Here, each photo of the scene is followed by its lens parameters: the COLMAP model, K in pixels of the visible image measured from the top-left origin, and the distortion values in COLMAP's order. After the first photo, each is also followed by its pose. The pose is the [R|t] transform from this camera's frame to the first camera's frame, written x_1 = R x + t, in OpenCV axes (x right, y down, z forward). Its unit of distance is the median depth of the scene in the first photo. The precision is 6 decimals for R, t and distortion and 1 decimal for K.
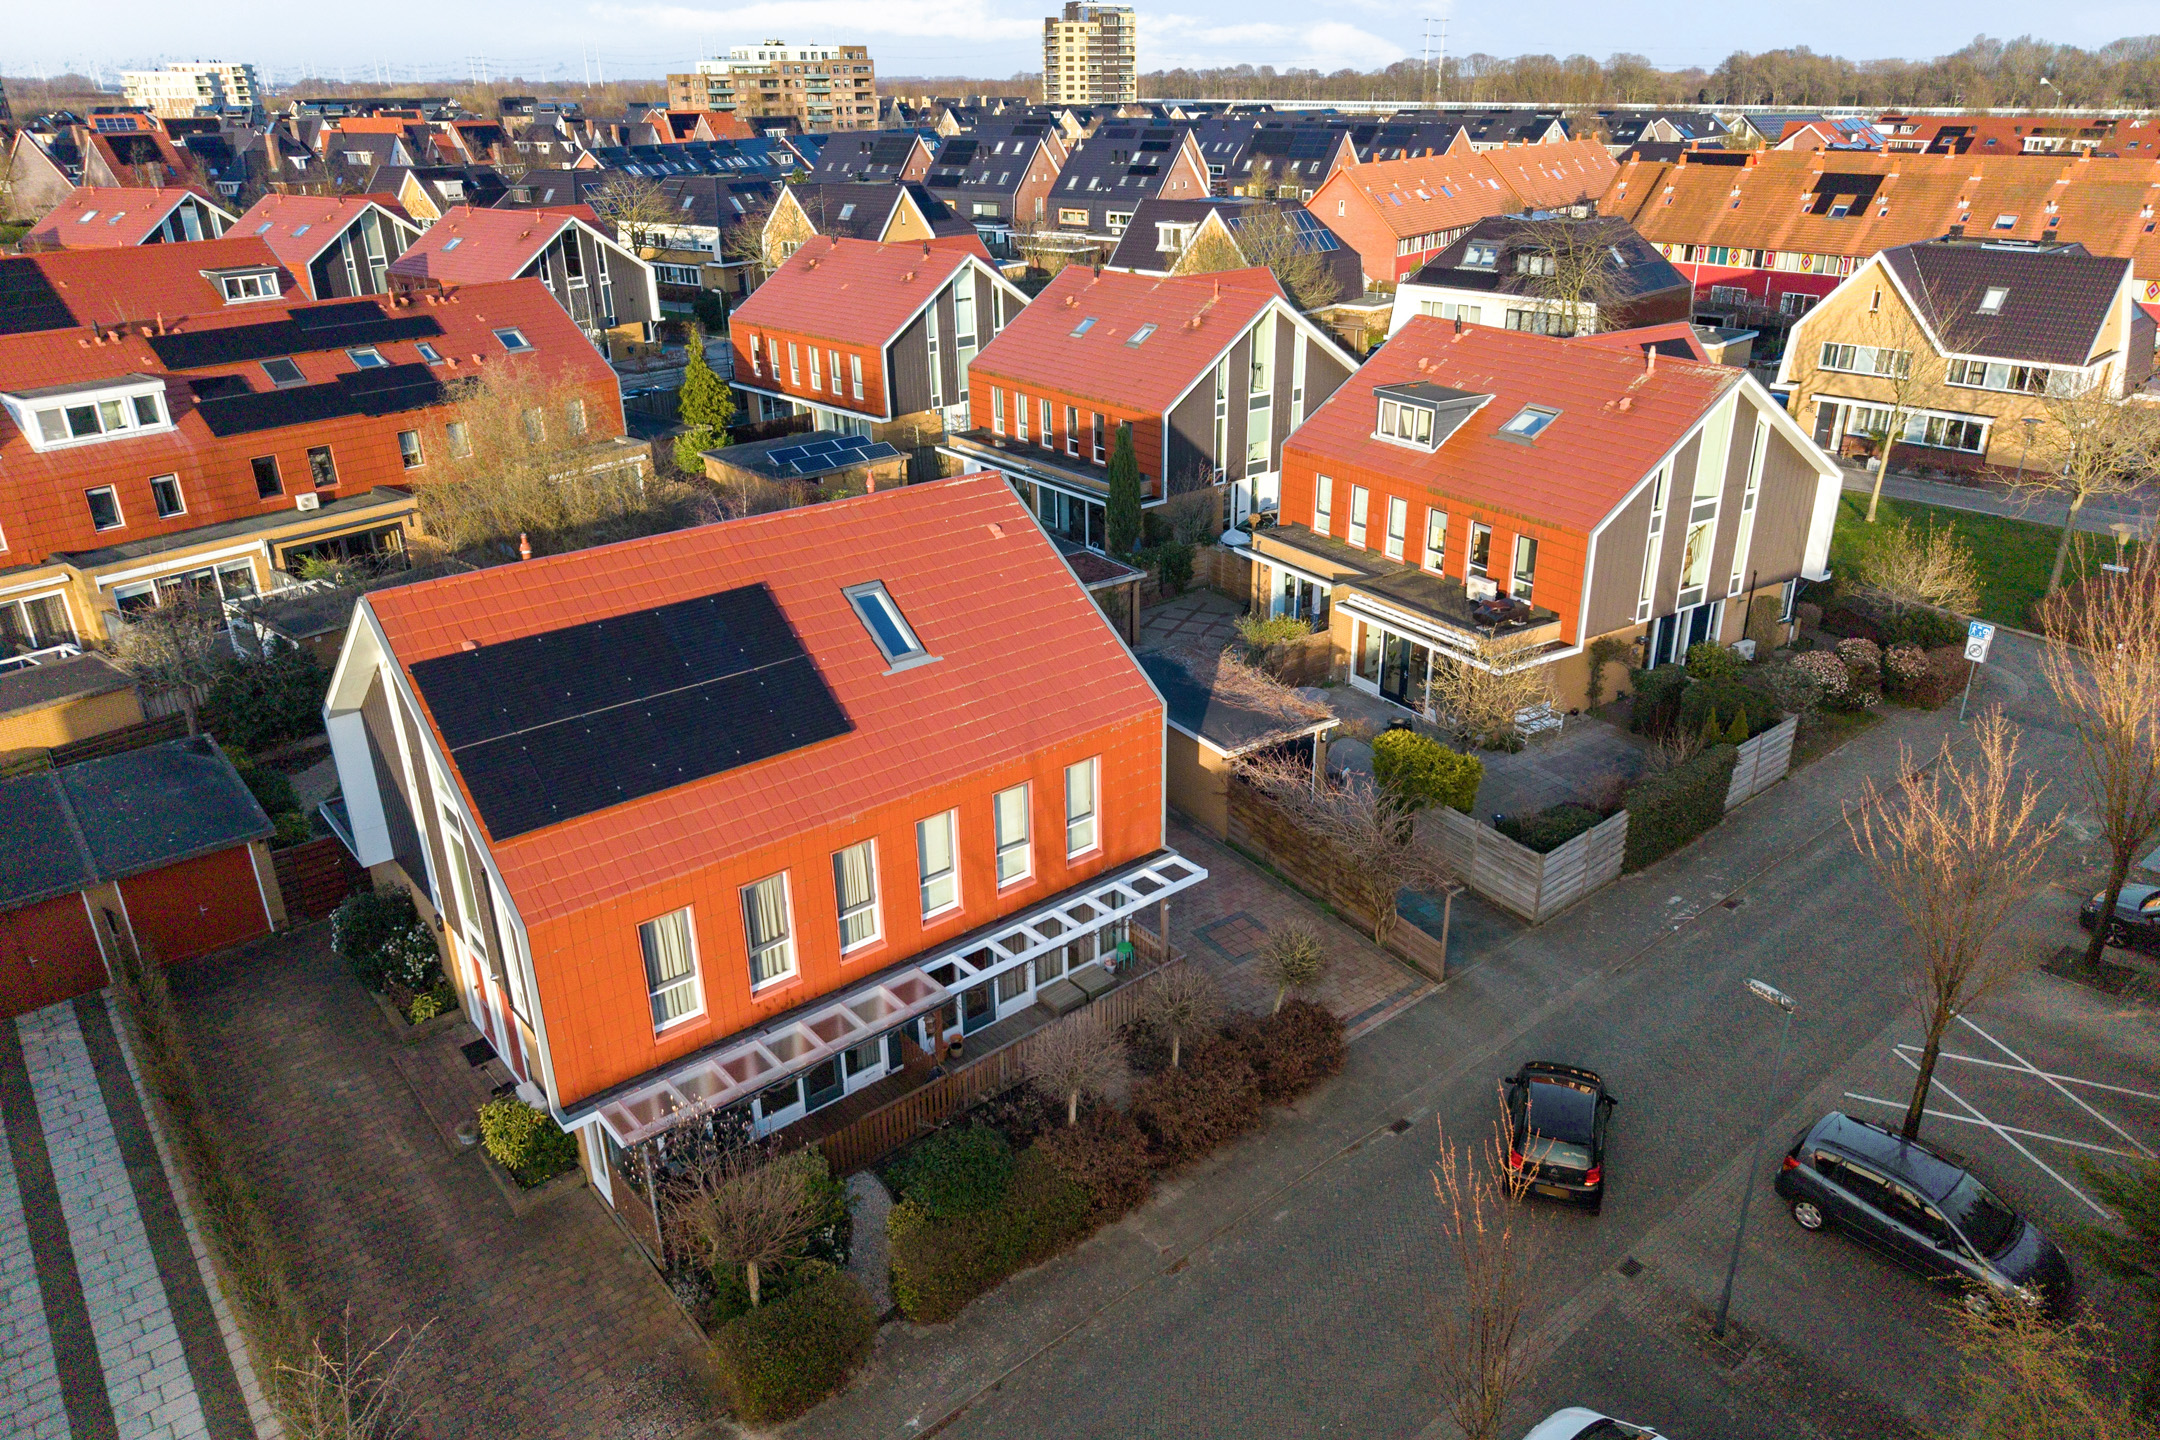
lens RADIAL K [[1464.0, 0, 1080.0], [0, 1464.0, 720.0], [0, 0, 1]] dist [0.010673, -0.002090]
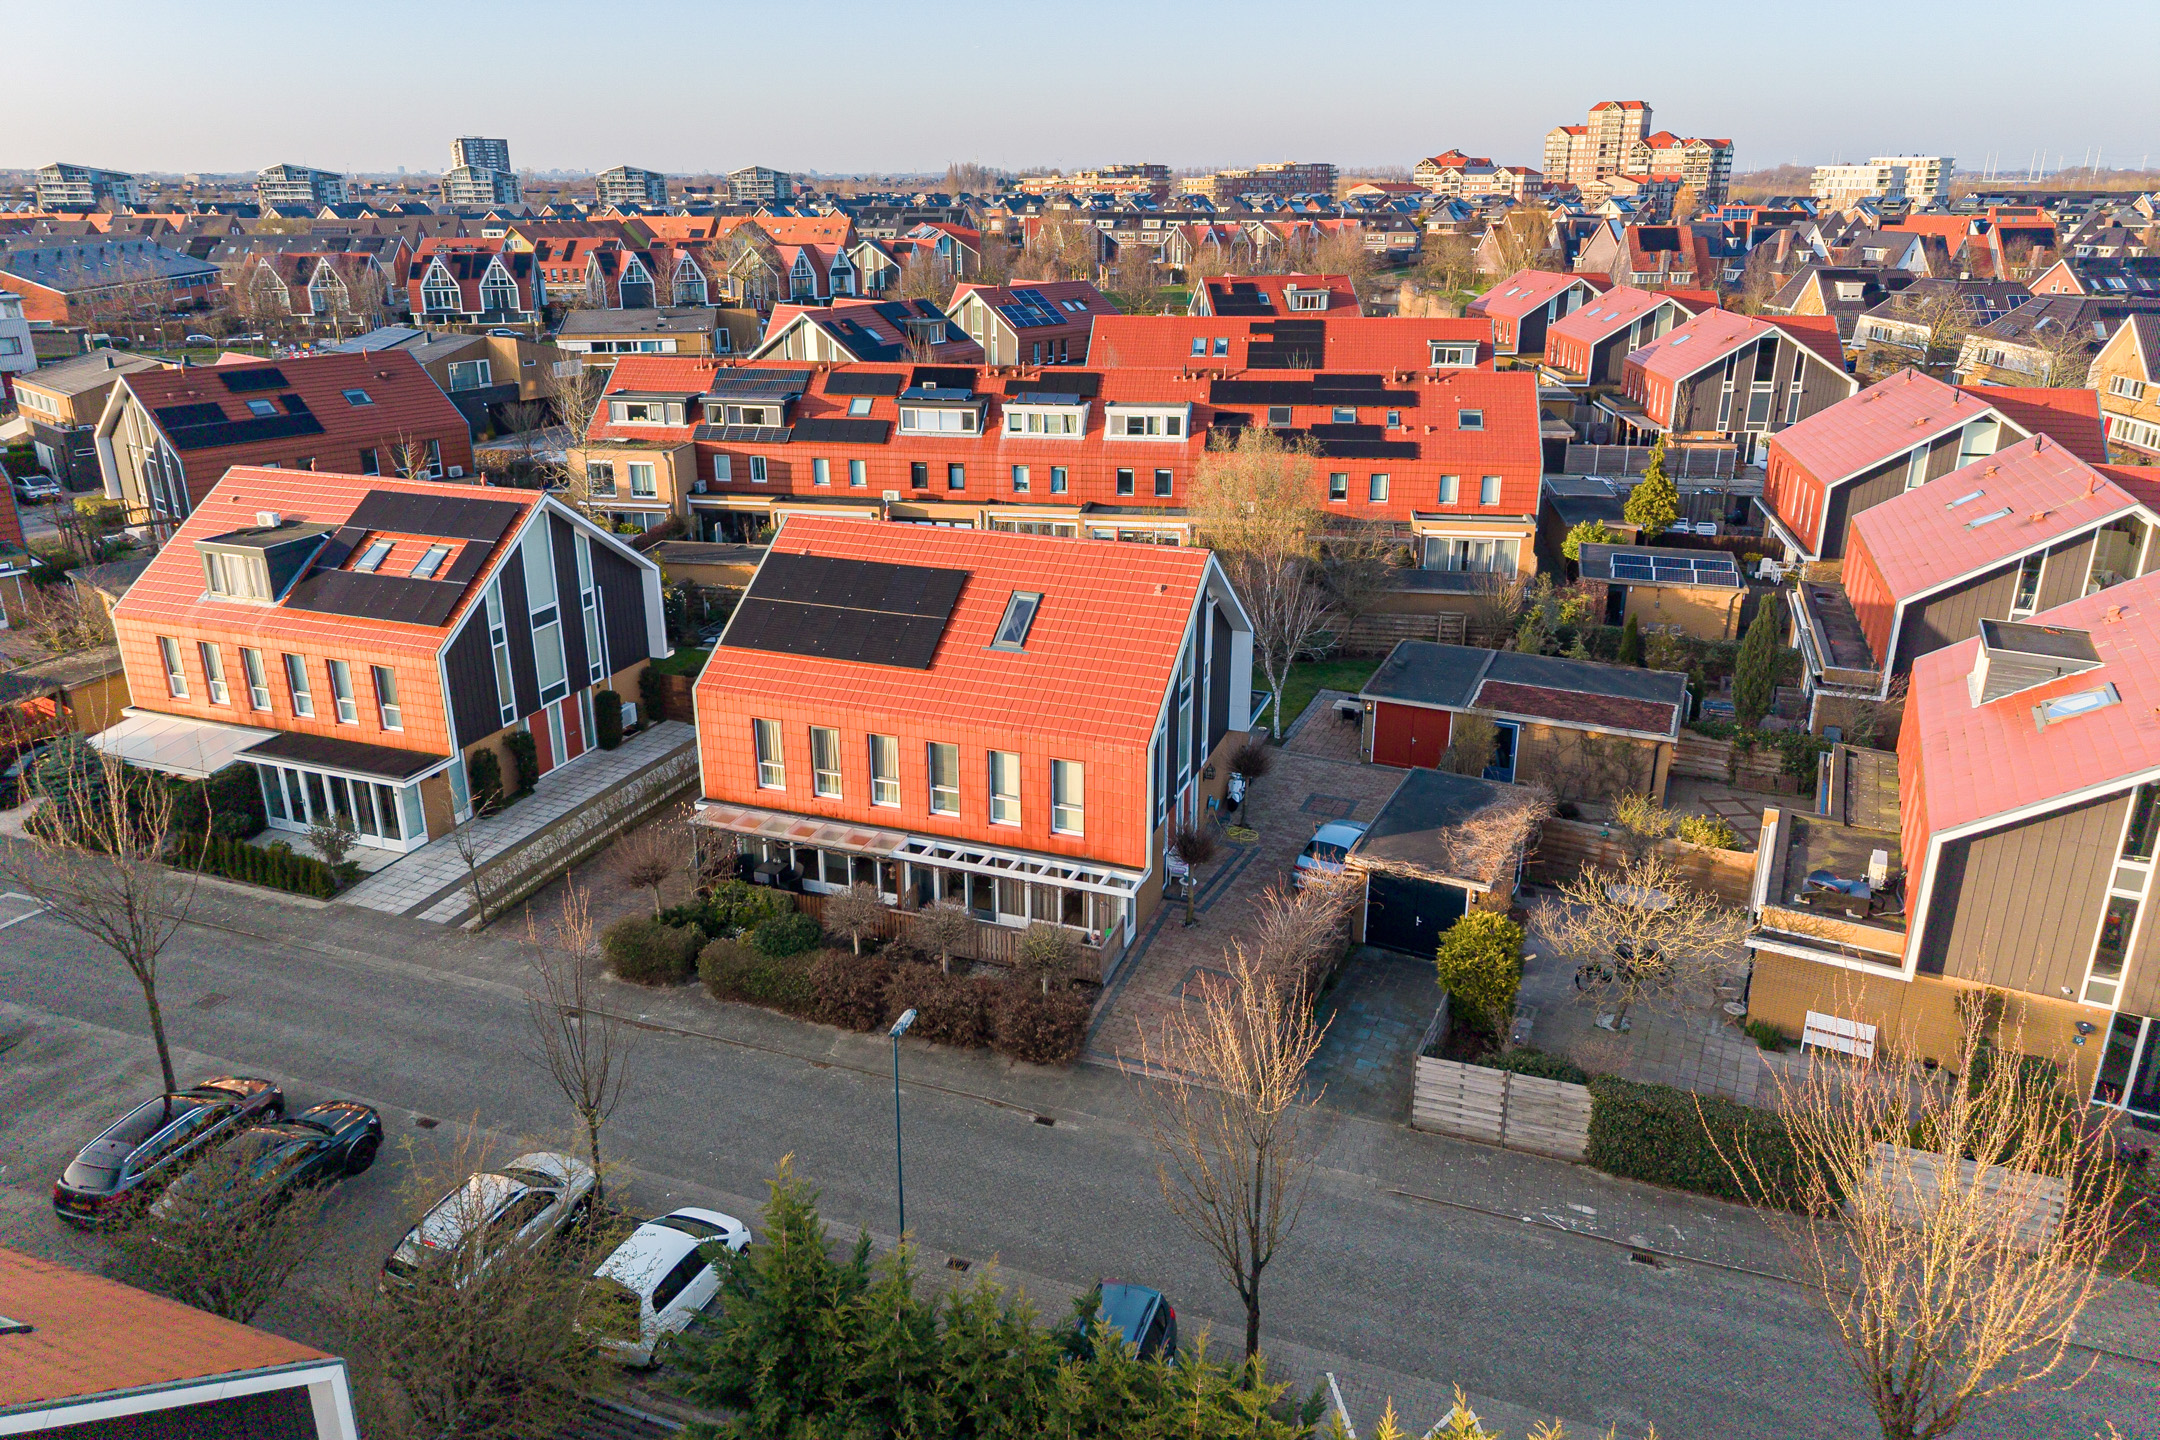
lens RADIAL K [[1445.2, 0, 1067.3], [0, 1445.2, 657.1], [0, 0, 1]] dist [0.030192, -0.032306]
pose [[0.492912, 0.277203, -0.824740, 0.590171], [-0.345347, 0.932358, 0.106975, -0.111122], [0.798607, 0.232093, 0.555302, 0.149926]]
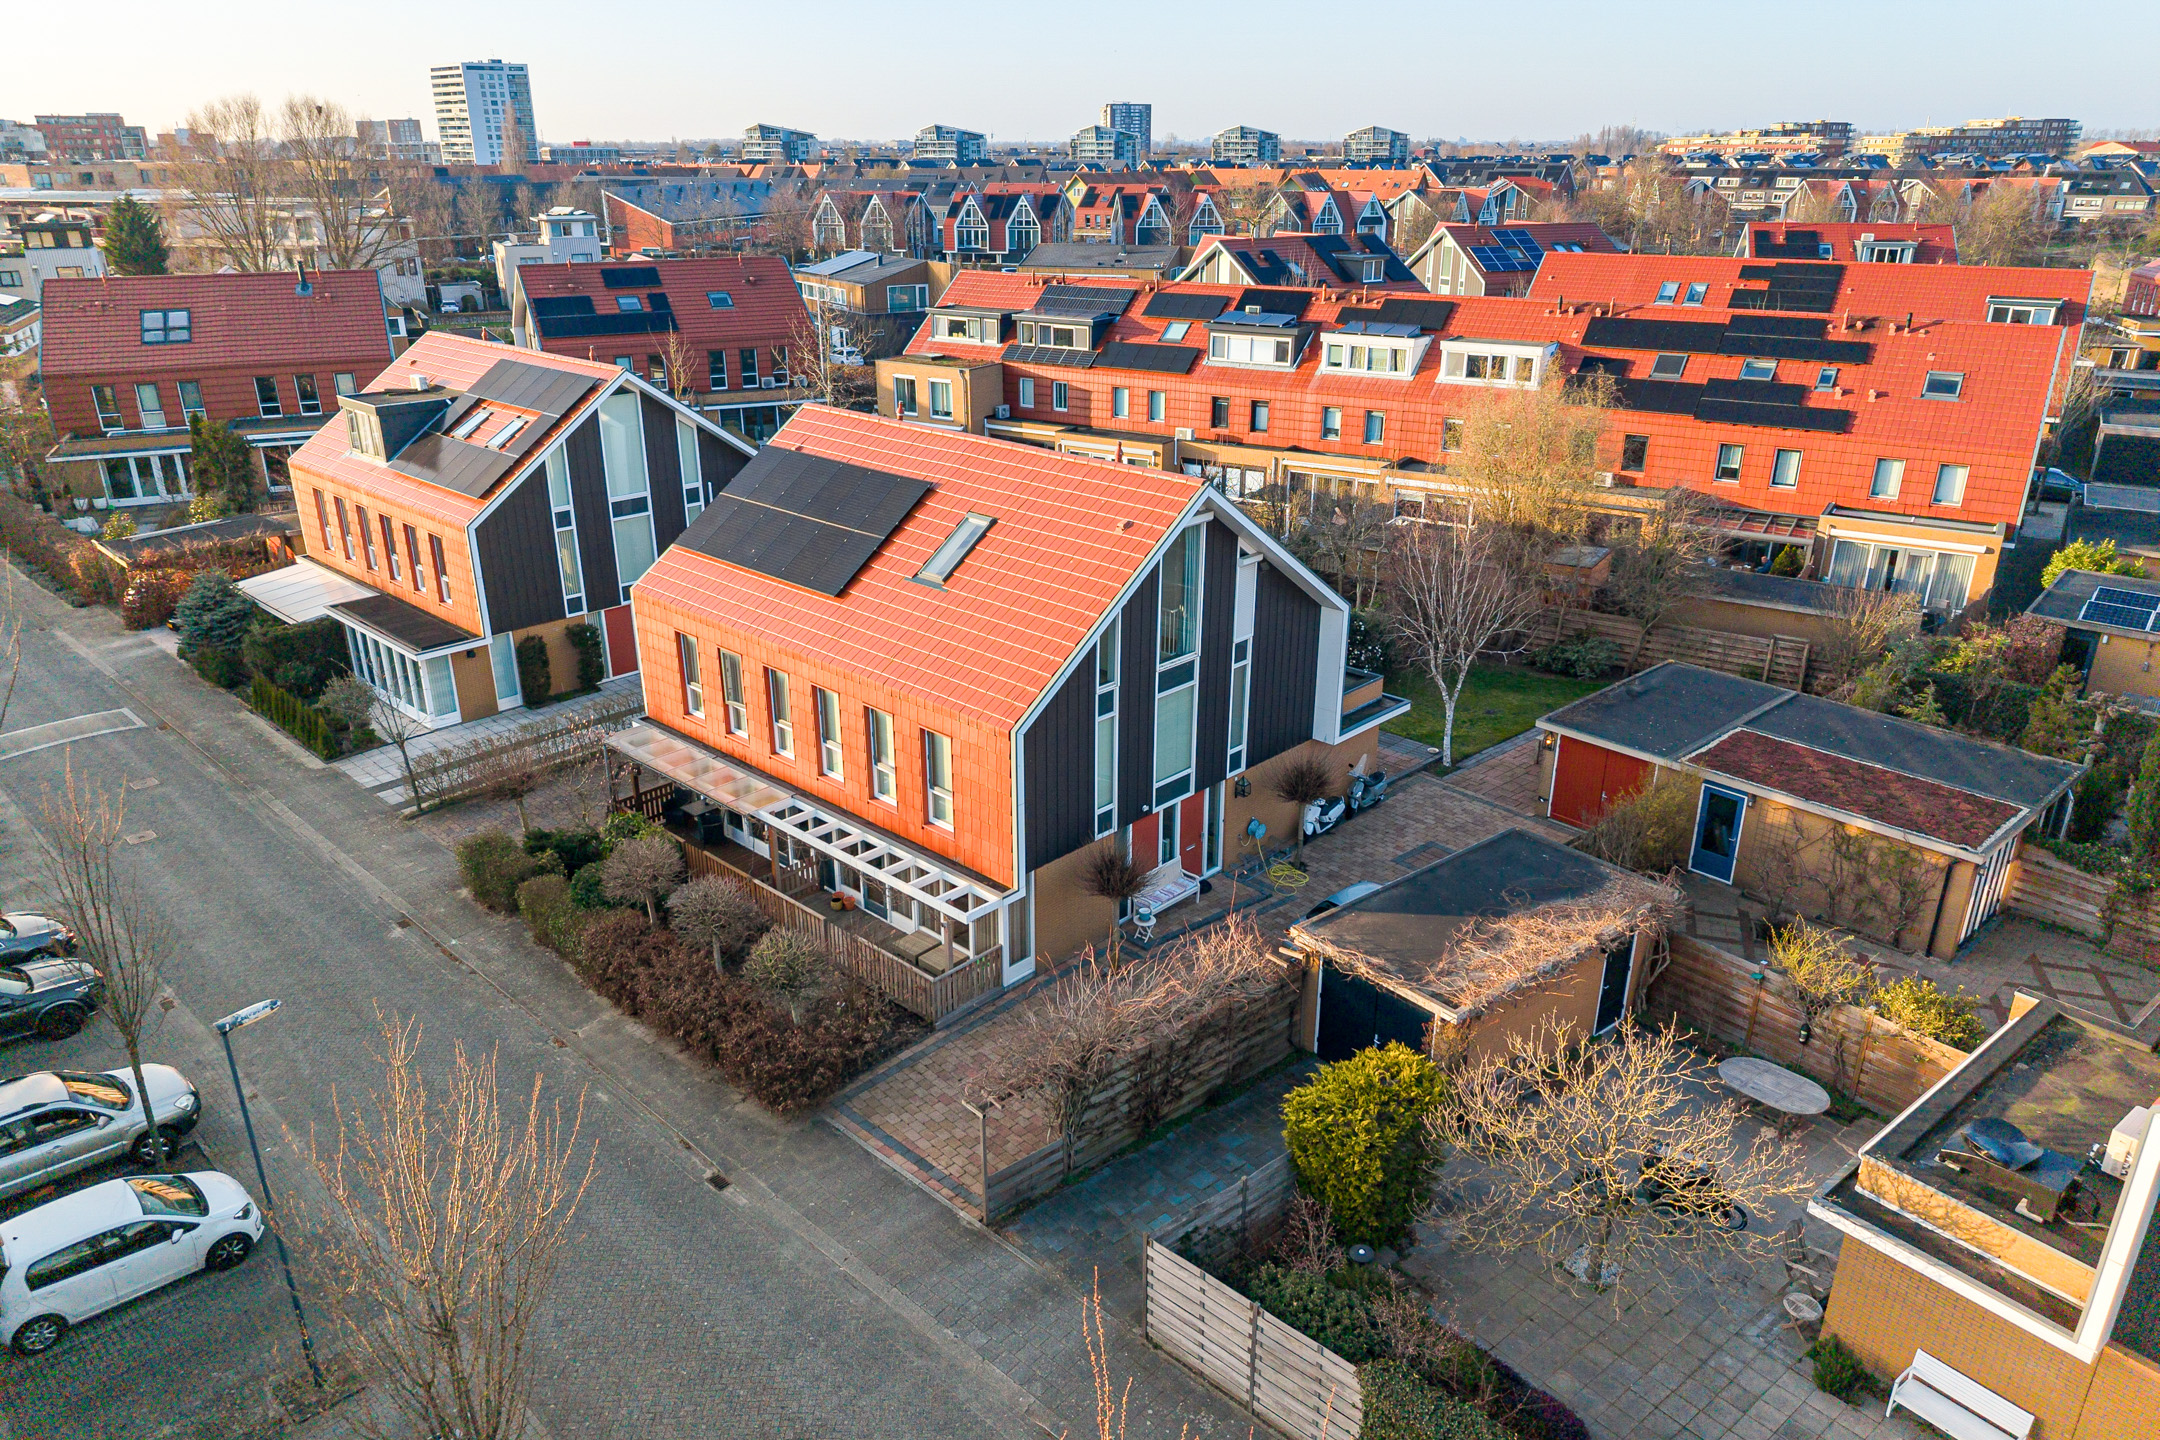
lens RADIAL K [[1431.6, 0, 1079.8], [0, 1431.6, 728.4], [0, 0, 1]] dist [0.019177, -0.018706]
pose [[0.101497, 0.376901, -0.920676, 0.516923], [-0.393991, 0.865014, 0.310680, -0.179443], [0.913493, 0.331205, 0.236292, 0.487593]]
